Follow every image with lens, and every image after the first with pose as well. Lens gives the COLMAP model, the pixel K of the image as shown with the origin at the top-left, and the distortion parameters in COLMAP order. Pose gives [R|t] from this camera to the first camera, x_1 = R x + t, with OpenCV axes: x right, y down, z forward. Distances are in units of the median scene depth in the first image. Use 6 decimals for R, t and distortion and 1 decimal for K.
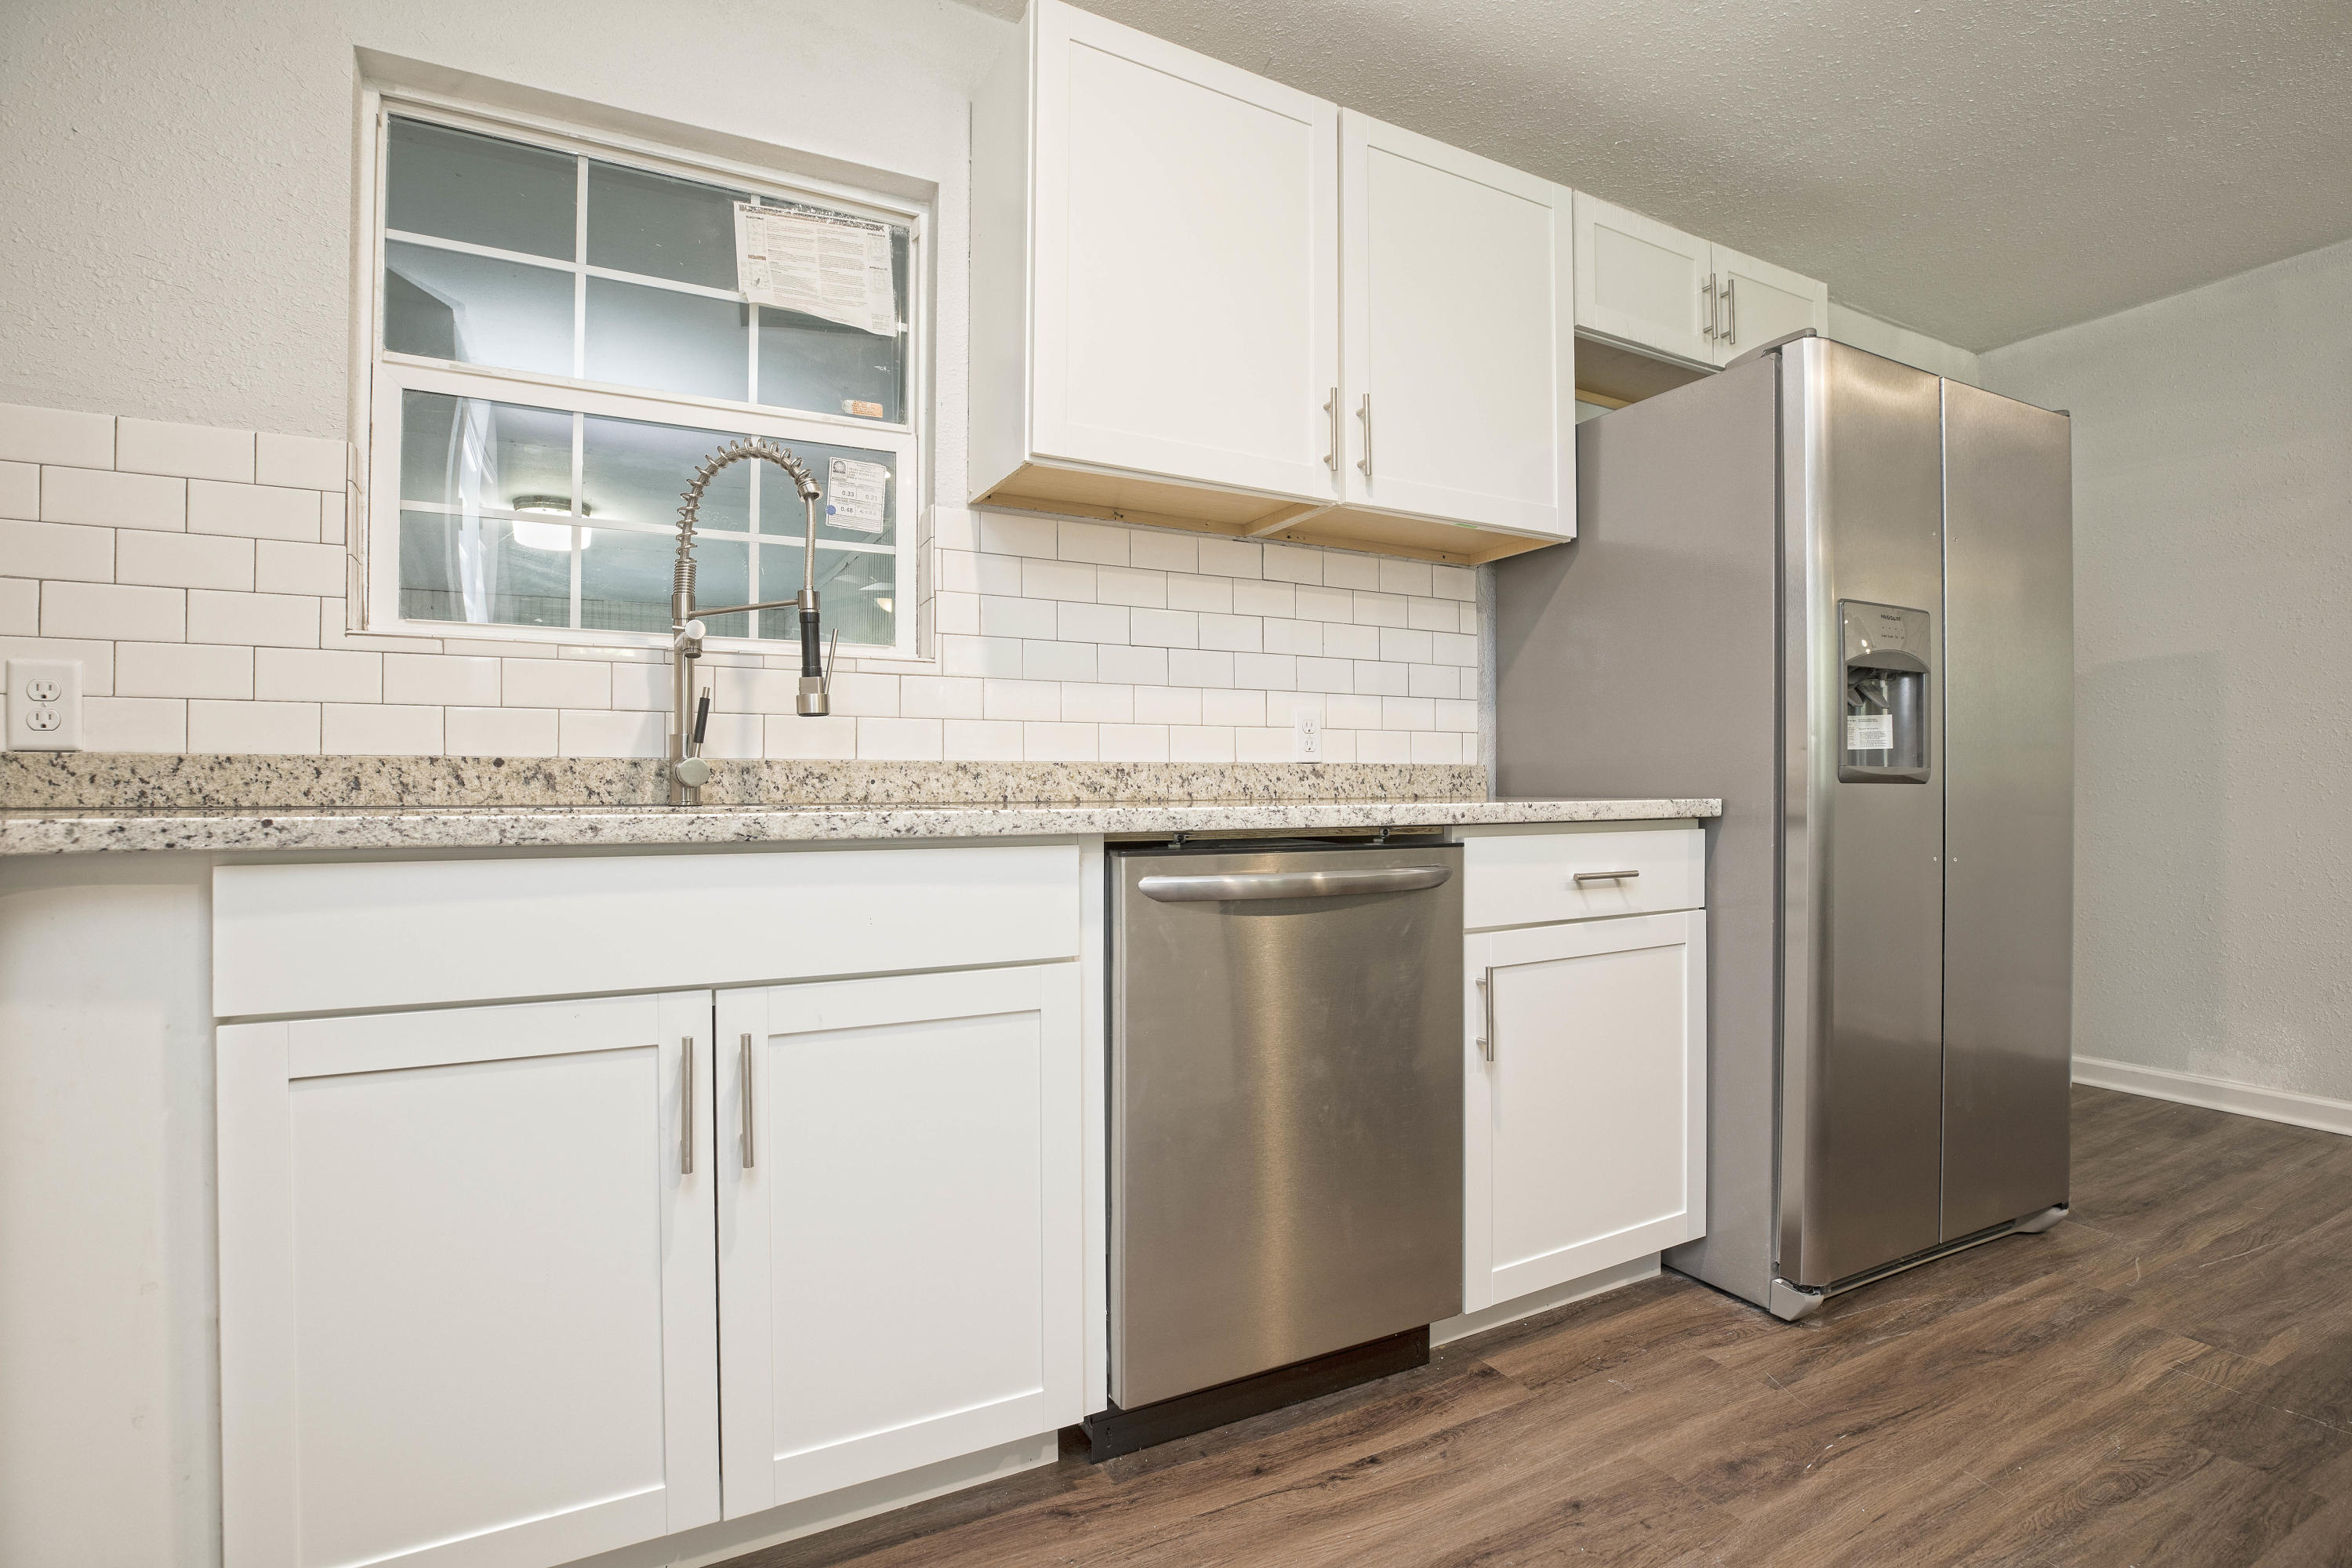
lens RADIAL K [[1133.7, 0, 1188.7], [0, 1133.7, 780.4], [0, 0, 1]] dist [-0.042292, 0.012207]
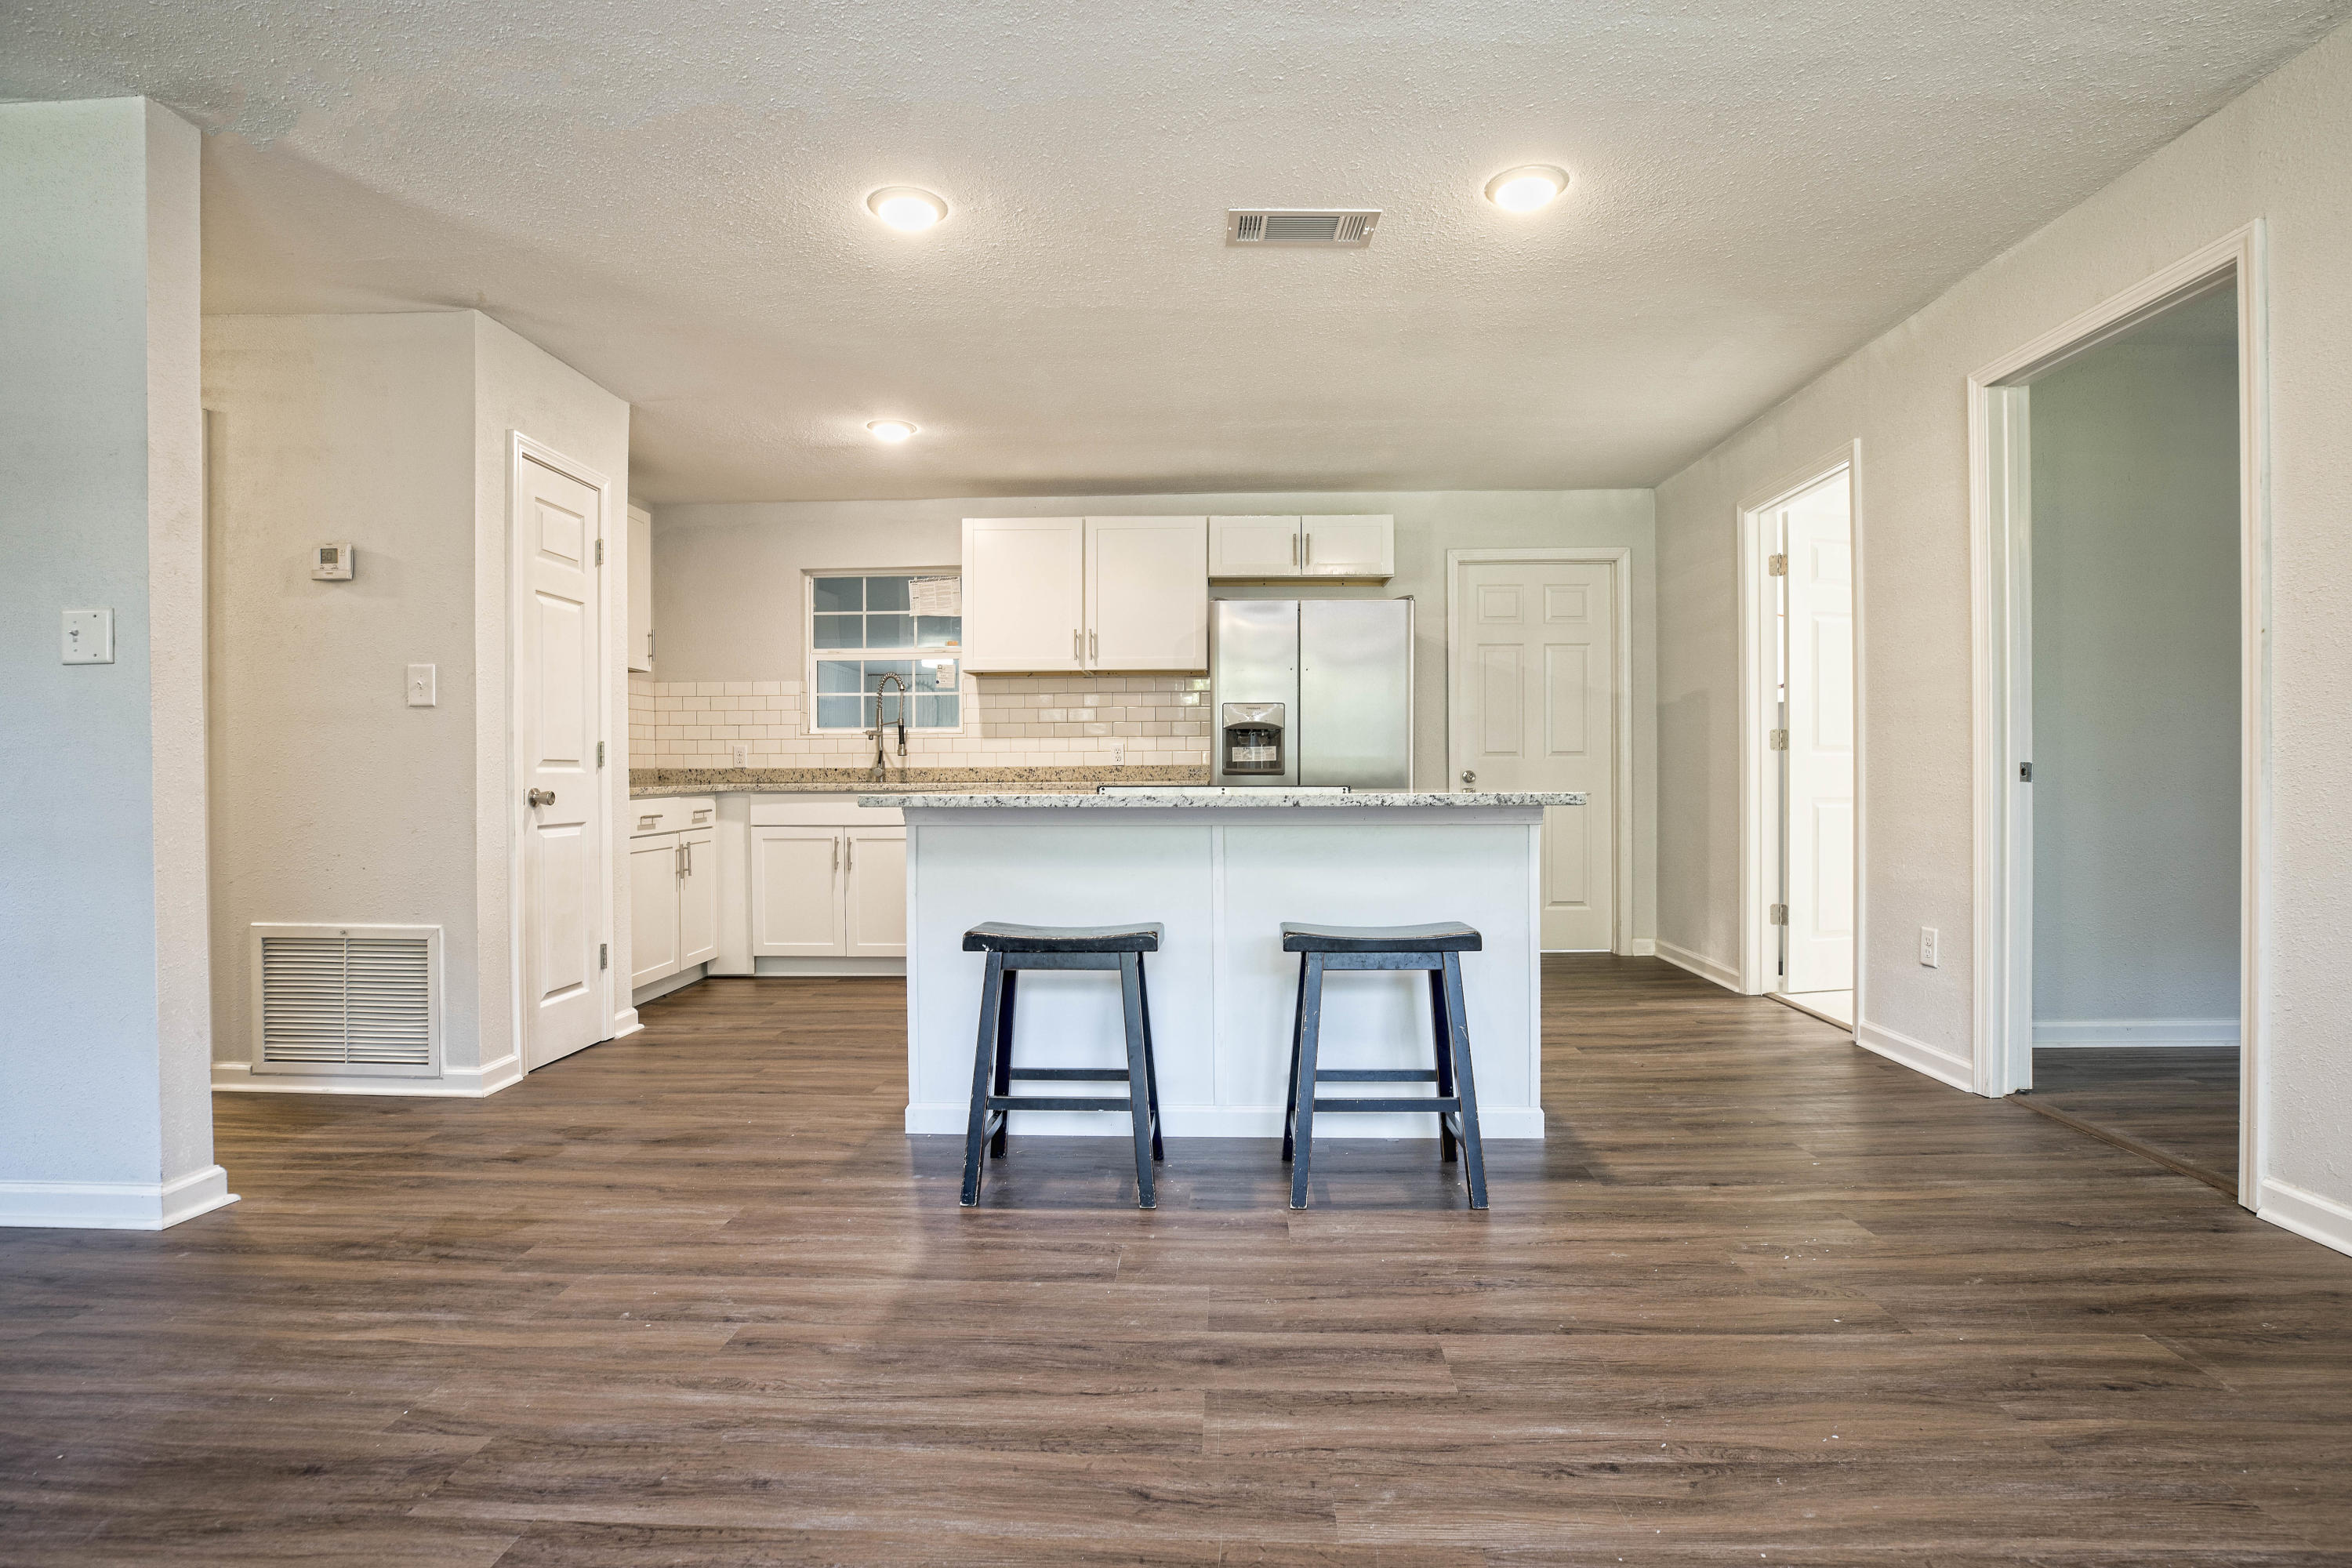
lens RADIAL K [[1133.7, 0, 1186.8], [0, 1133.7, 779.2], [0, 0, 1]] dist [-0.042292, 0.012207]
pose [[0.859170, 0.002329, -0.511684, 1.844986], [0.007420, 0.999828, 0.017010, -0.033224], [0.511636, -0.018412, 0.859005, -1.272694]]
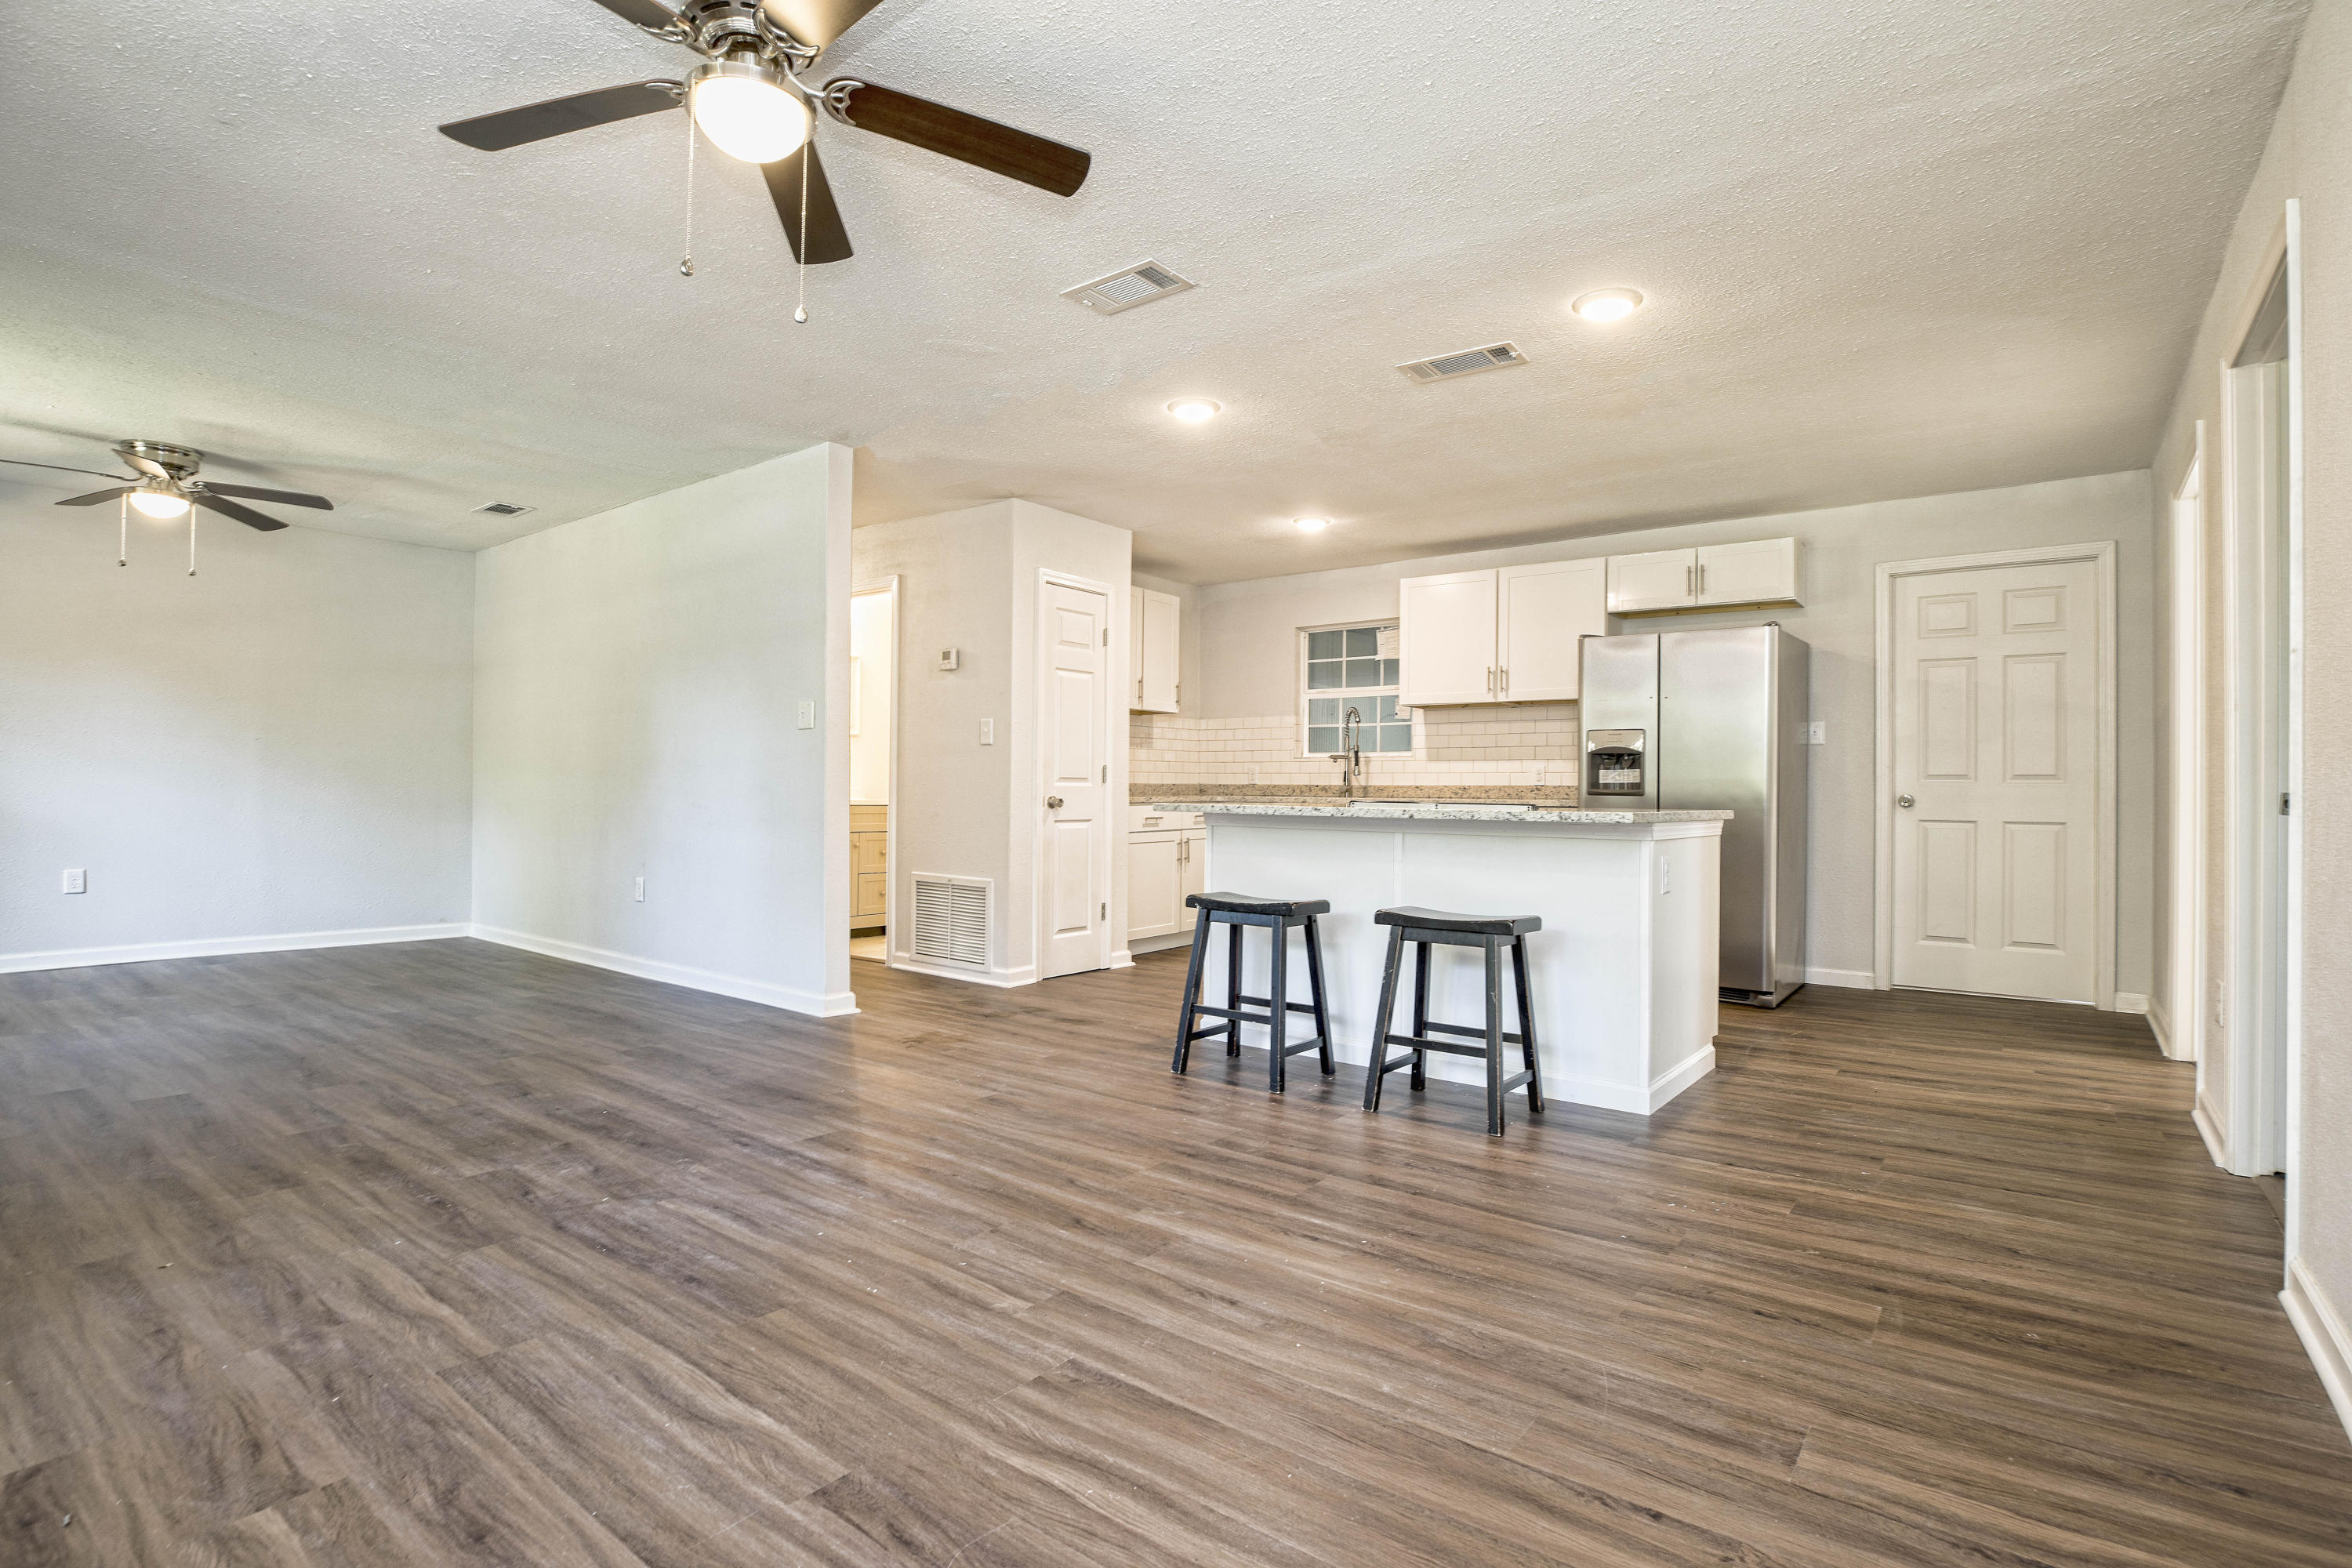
lens RADIAL K [[1133.7, 0, 1186.5], [0, 1133.7, 780.0], [0, 0, 1]] dist [-0.042292, 0.012207]
pose [[0.403033, 0.001154, -0.915185, 2.794600], [0.000299, 0.999999, 0.001392, -0.040381], [0.915185, -0.000835, 0.403032, -1.081539]]
